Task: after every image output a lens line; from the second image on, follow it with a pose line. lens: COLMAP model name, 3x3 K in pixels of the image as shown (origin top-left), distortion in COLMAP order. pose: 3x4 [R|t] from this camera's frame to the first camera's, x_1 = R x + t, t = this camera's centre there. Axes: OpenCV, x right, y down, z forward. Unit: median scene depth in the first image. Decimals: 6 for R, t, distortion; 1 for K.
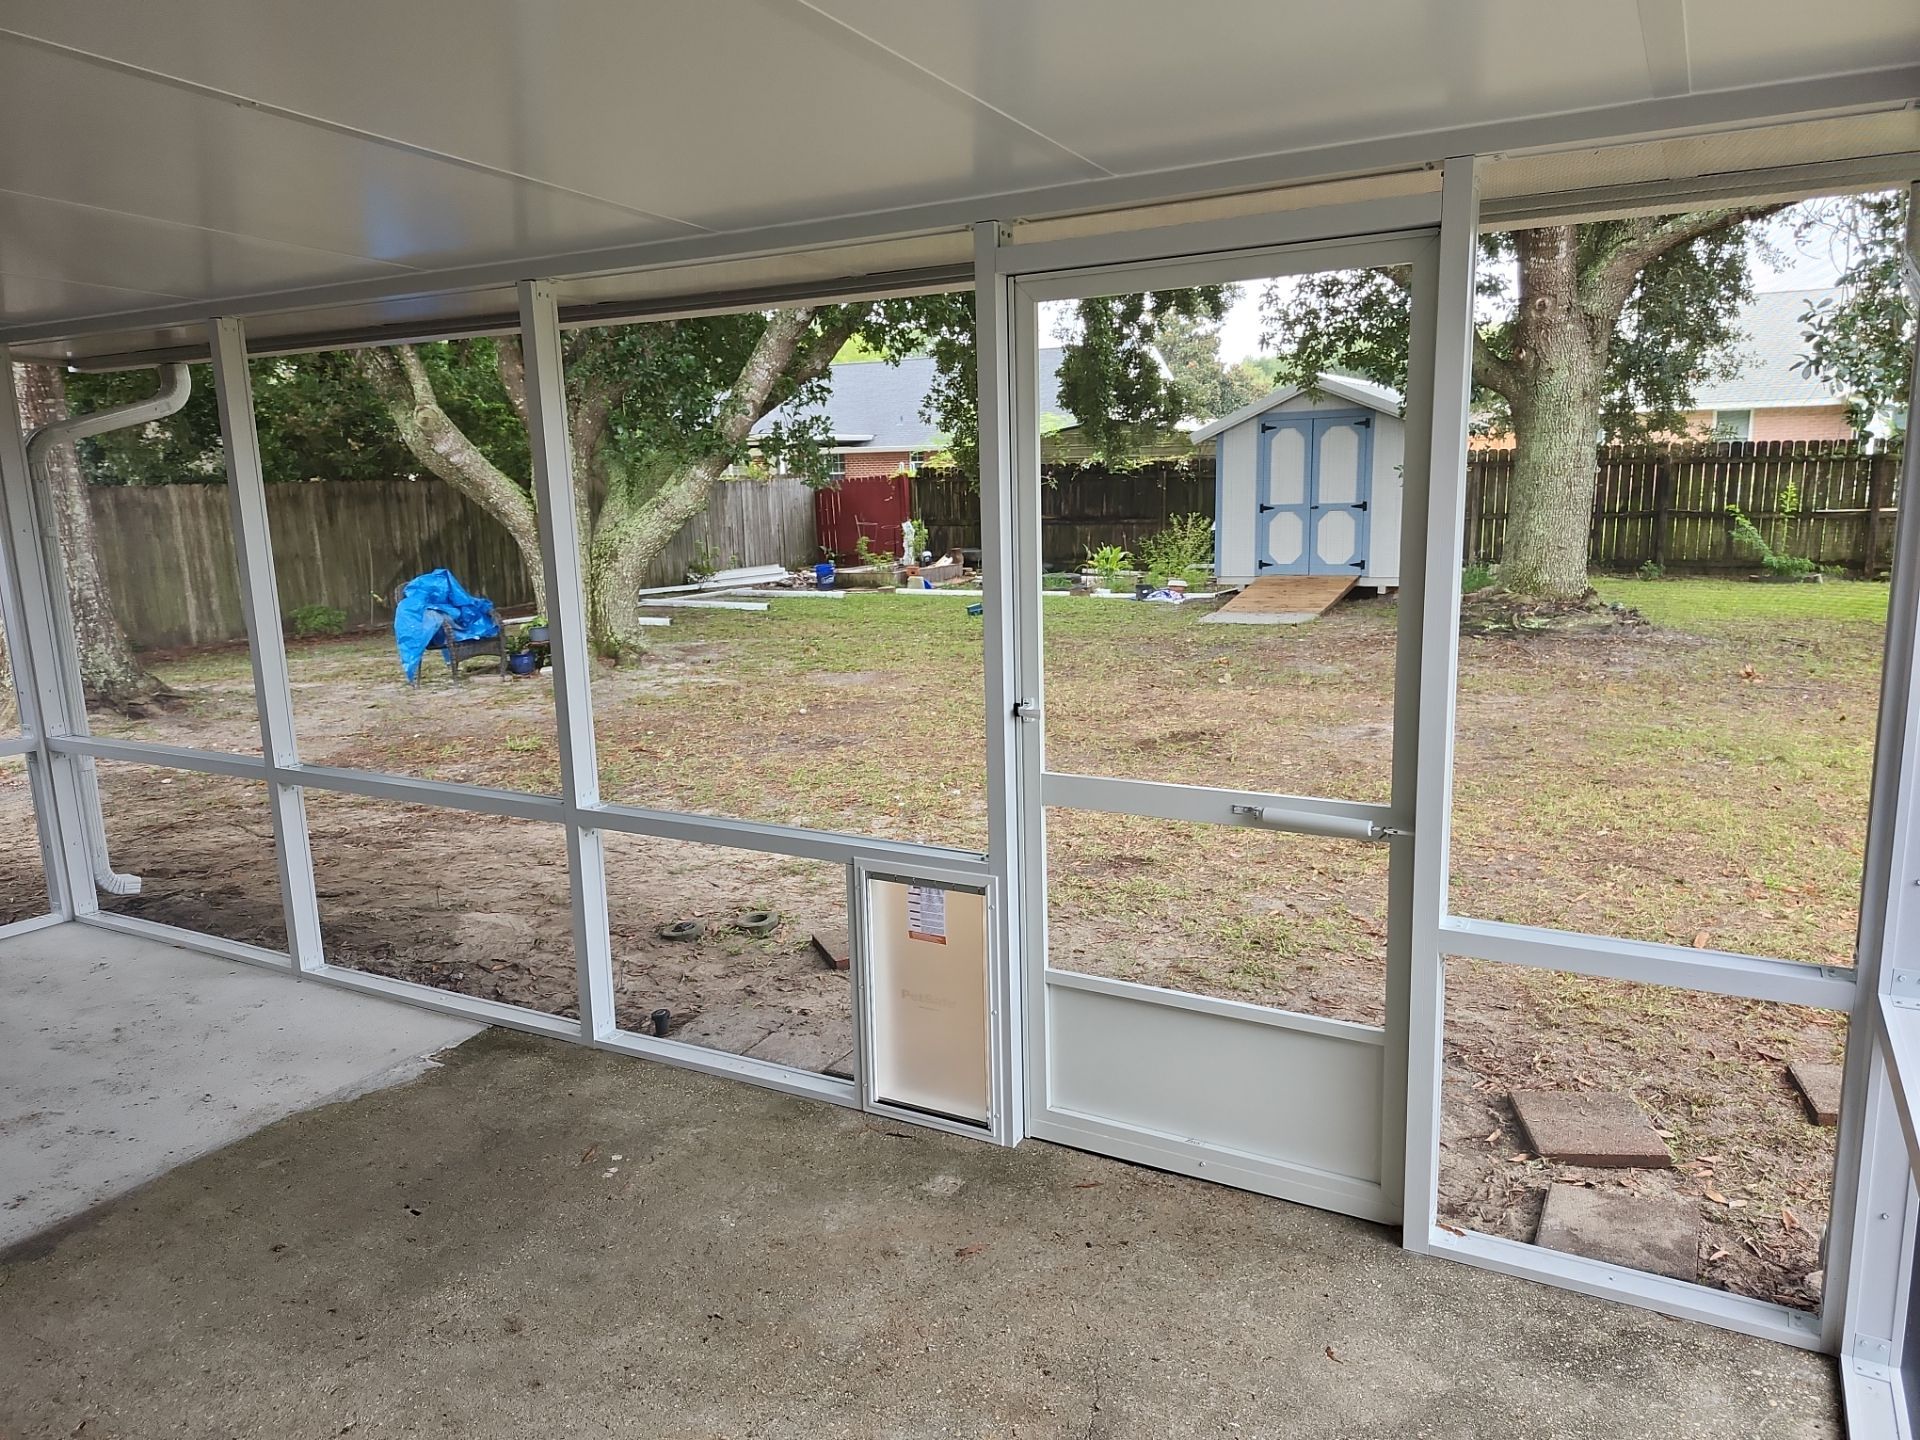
lens RADIAL K [[1322.3, 0, 941.6], [0, 1322.3, 723.1], [0, 0, 1]] dist [0.108614, -0.114044]
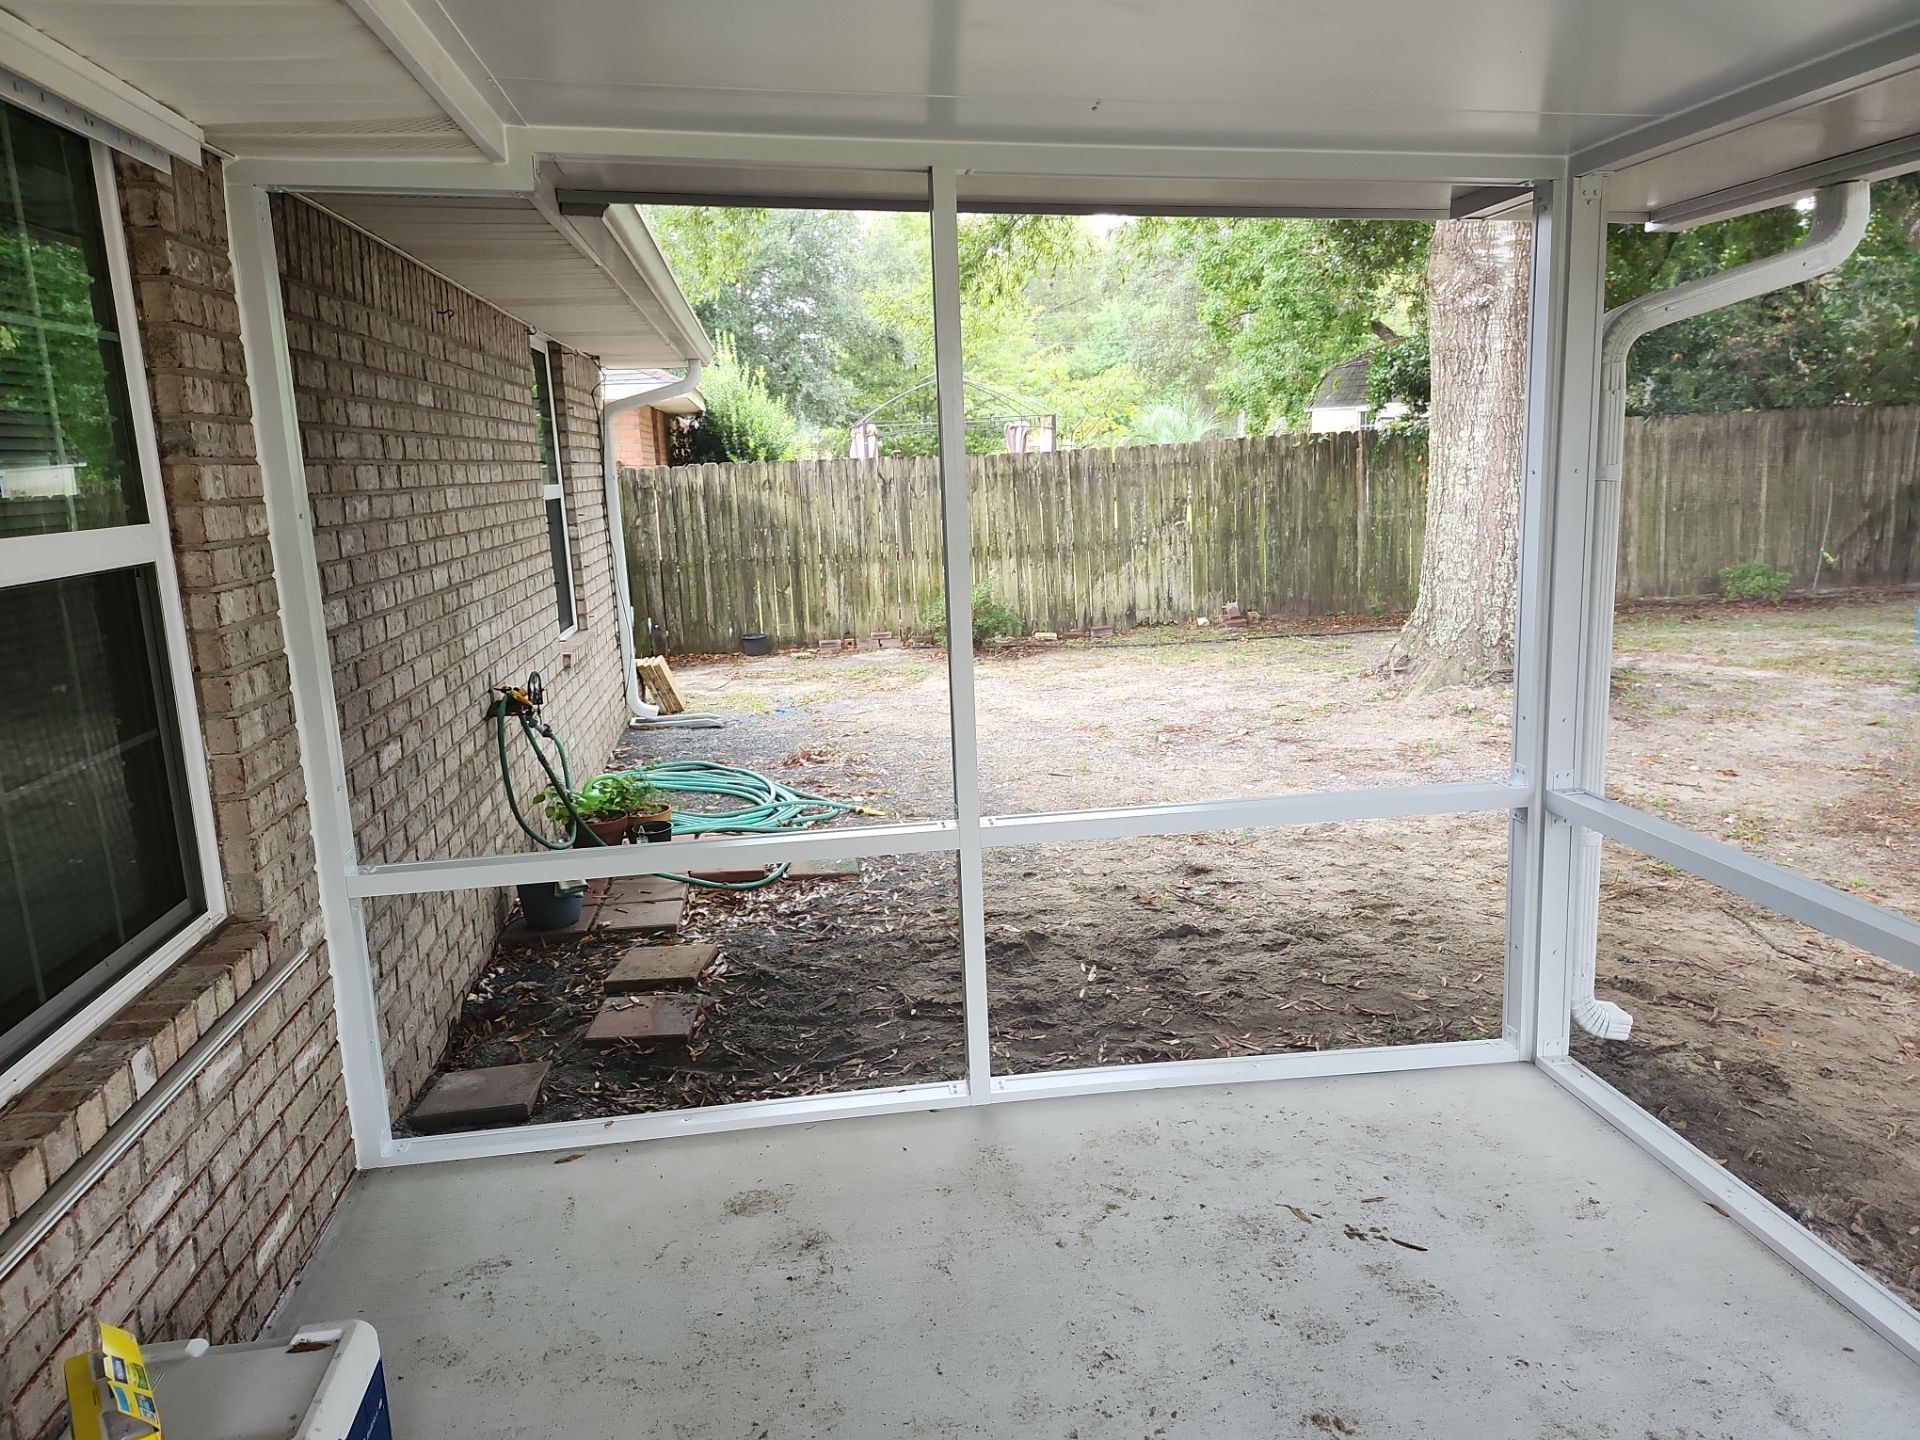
lens RADIAL K [[1322.3, 0, 941.6], [0, 1322.3, 723.1], [0, 0, 1]] dist [0.108614, -0.114044]
pose [[0.601029, 0.161064, -0.782830, -0.167912], [-0.127227, 0.986275, 0.105241, -0.026145], [0.789036, 0.036344, 0.613271, 0.187813]]
